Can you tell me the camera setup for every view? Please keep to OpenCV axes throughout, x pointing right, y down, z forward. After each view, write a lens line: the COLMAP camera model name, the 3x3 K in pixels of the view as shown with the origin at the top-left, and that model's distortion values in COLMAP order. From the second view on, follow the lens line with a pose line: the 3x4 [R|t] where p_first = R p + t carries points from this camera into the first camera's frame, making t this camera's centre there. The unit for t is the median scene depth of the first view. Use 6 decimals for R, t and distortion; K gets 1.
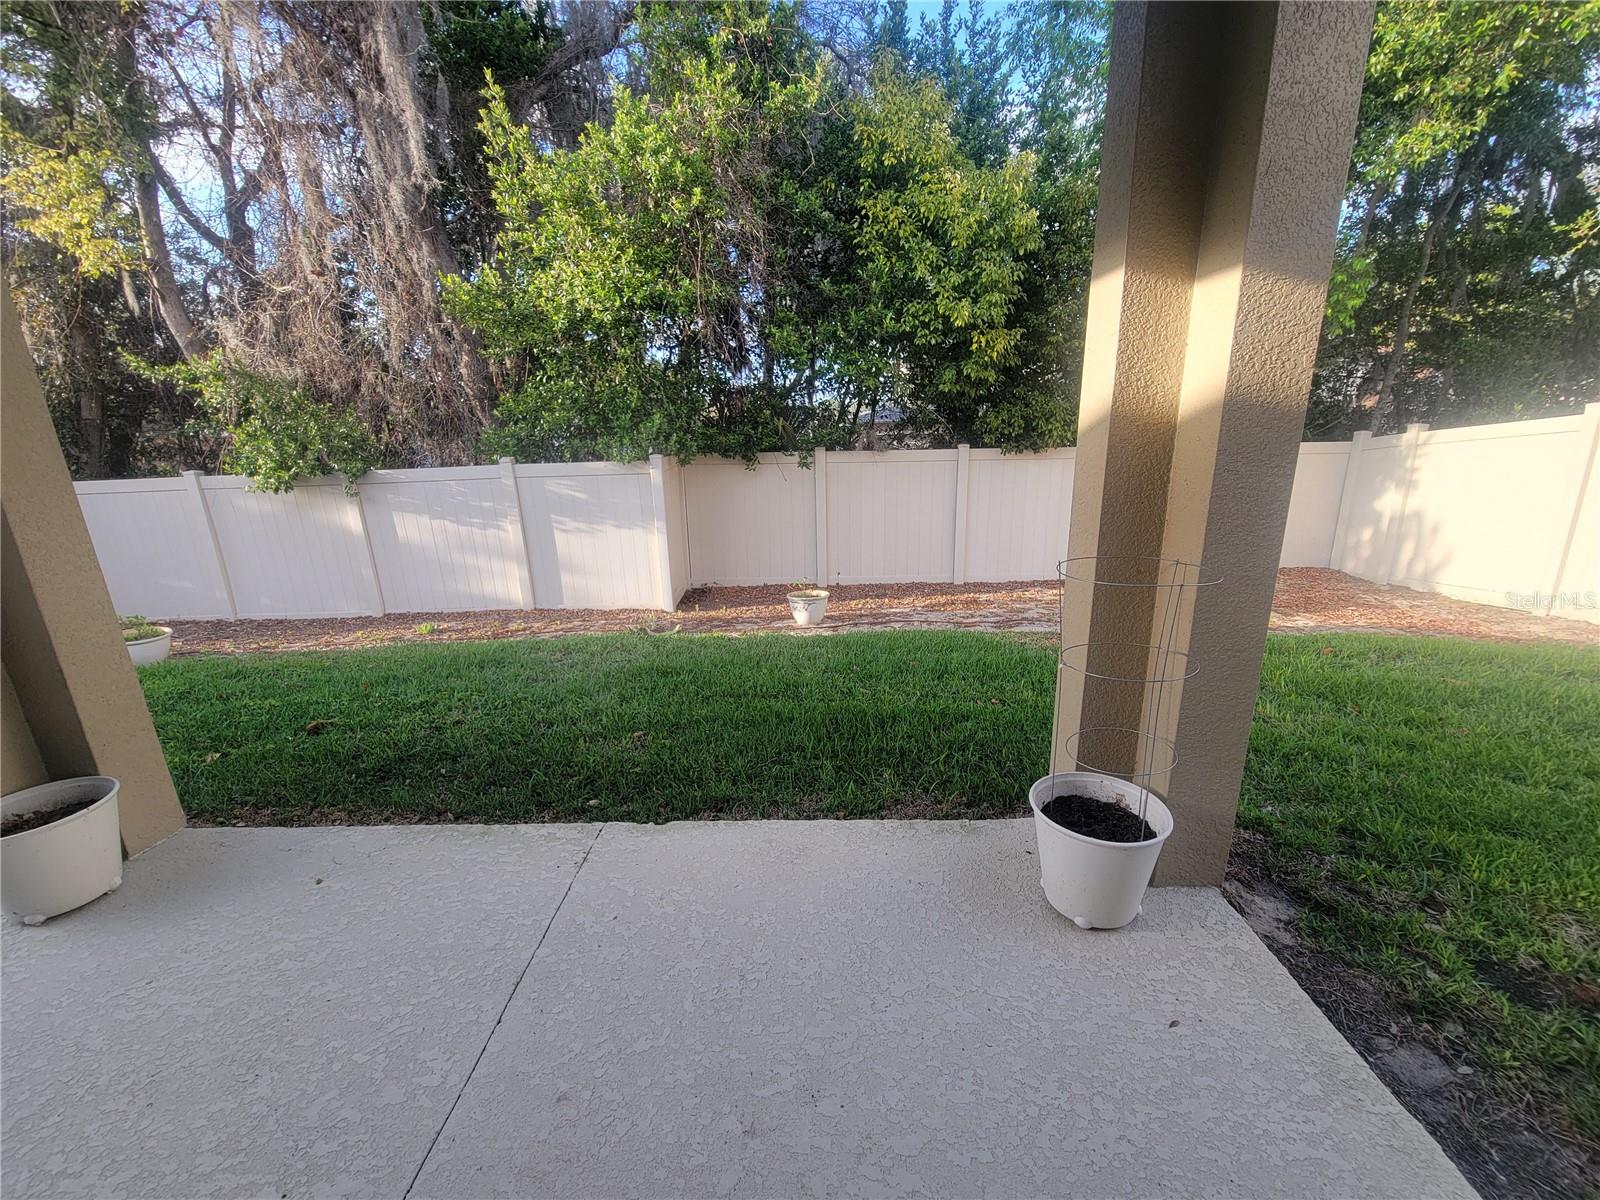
lens RADIAL K [[651.6, 0, 802.2], [0, 651.6, 605.4], [0, 0, 1]] dist [0.003220, -0.002603]
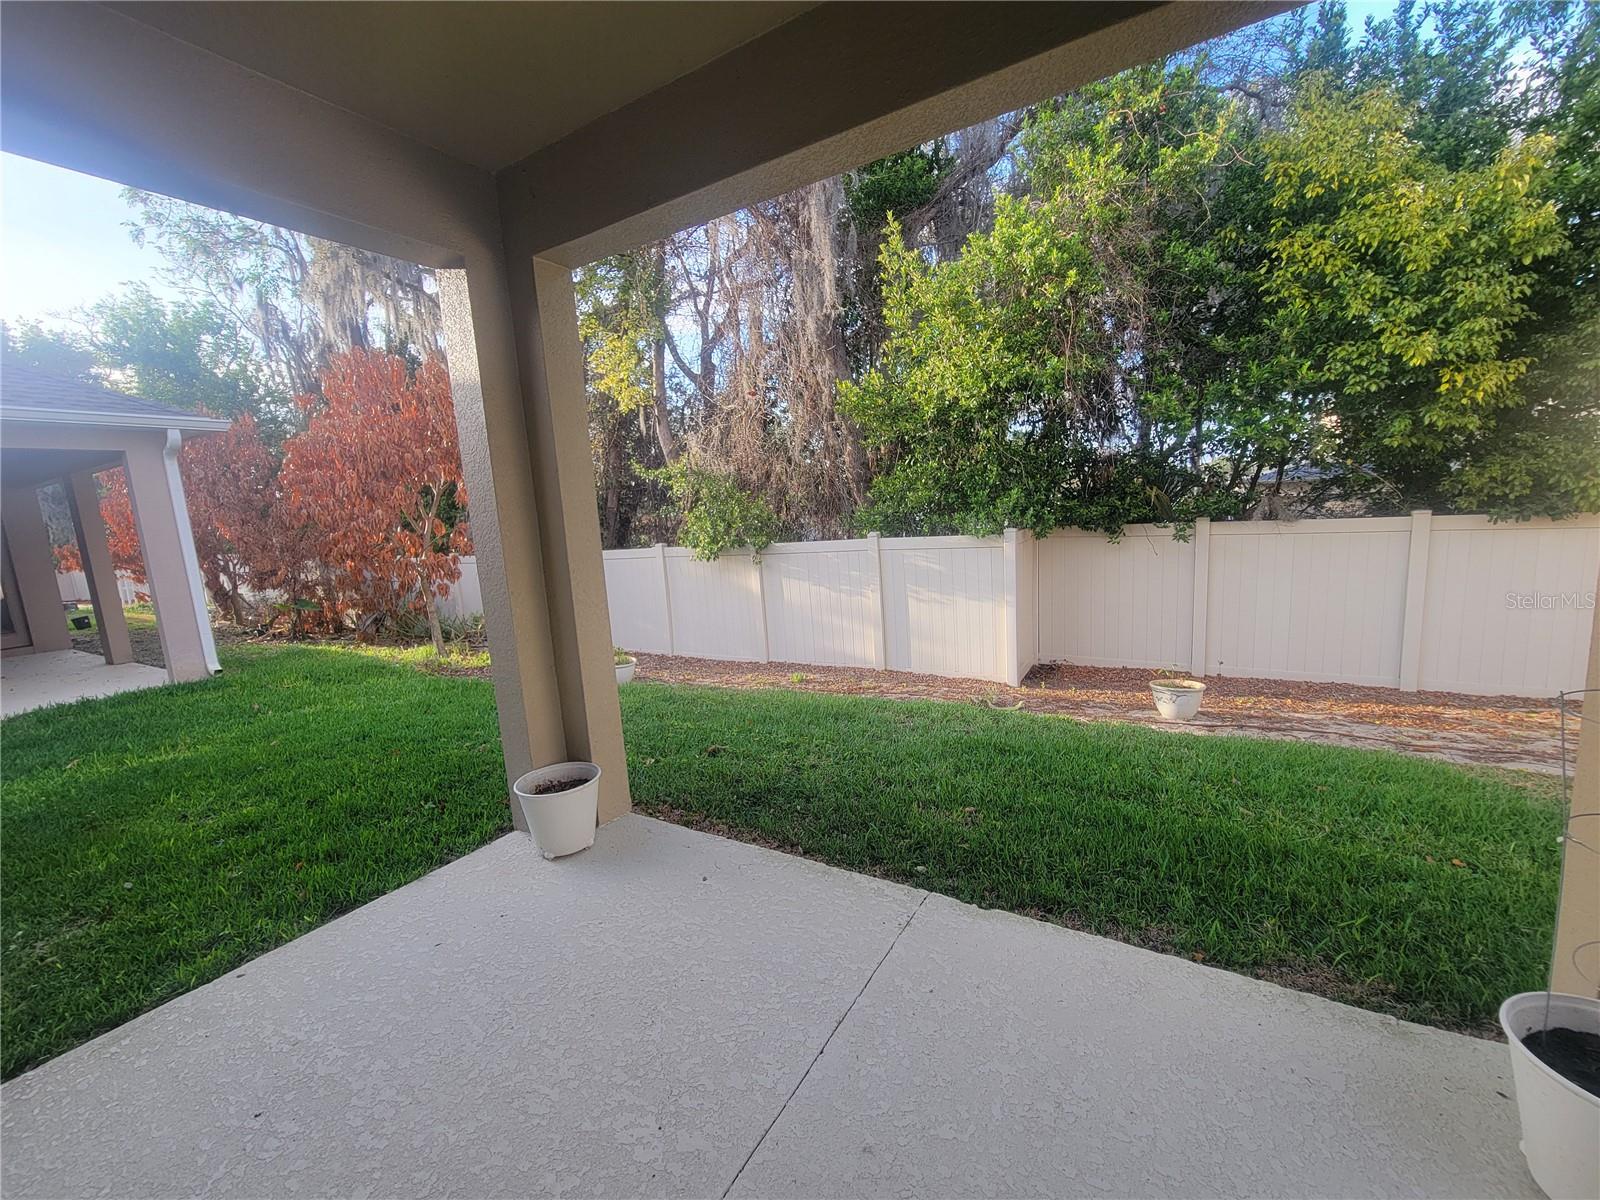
lens RADIAL K [[651.6, 0, 802.2], [0, 651.6, 605.4], [0, 0, 1]] dist [0.003220, -0.002603]
pose [[0.865050, 0.048776, -0.499309, 0.005793], [-0.099067, 0.992273, -0.074702, -0.007142], [0.491807, 0.114086, 0.863198, -0.014974]]
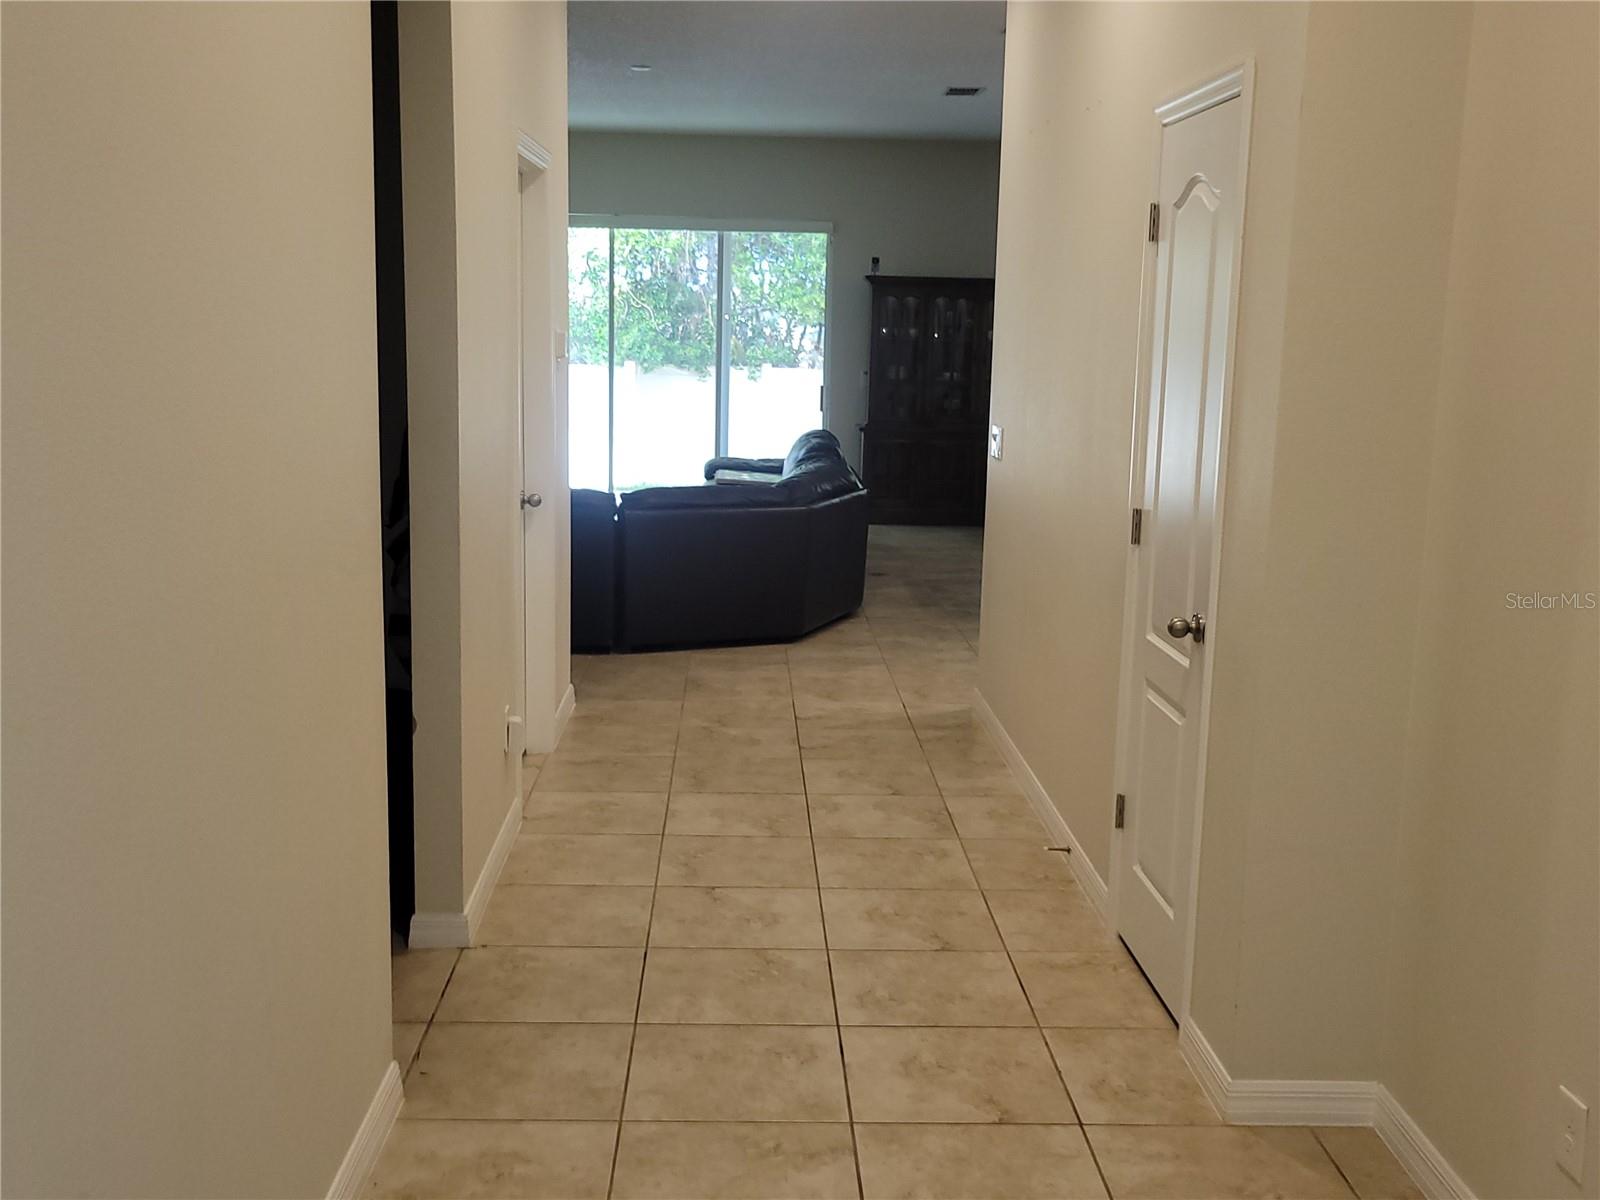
lens RADIAL K [[1661.0, 0, 801.6], [0, 1661.0, 593.0], [0, 0, 1]] dist [0.046388, 0.005915]
pose [[0.997151, 0.039815, 0.064071, -0.099220], [-0.032236, 0.992811, -0.115267, 0.583650], [-0.068200, 0.112874, 0.991266, -2.194906]]
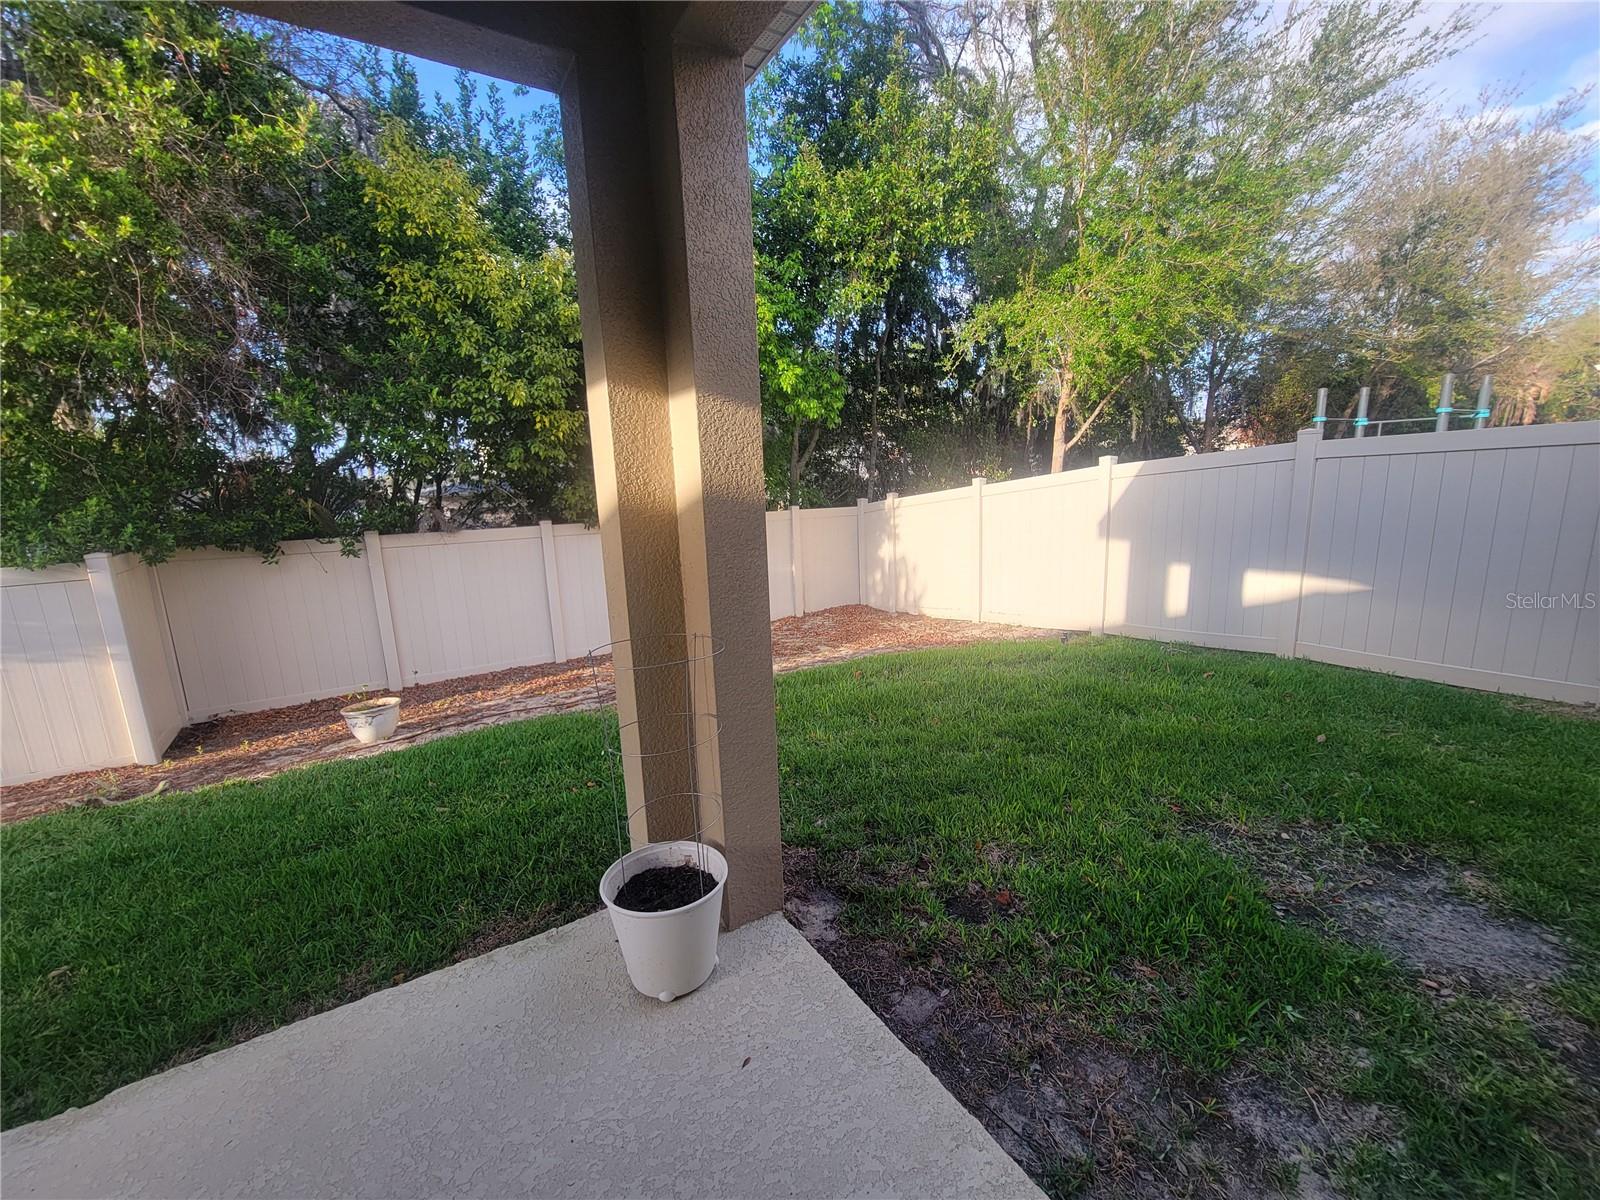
lens RADIAL K [[653.1, 0, 801.3], [0, 653.1, 604.2], [0, 0, 1]] dist [0.003349, 0.000459]
pose [[0.837141, -0.109633, 0.535887, 0.037334], [0.164209, 0.984889, -0.055029, -0.007793], [-0.521757, 0.134065, 0.842494, -0.015836]]
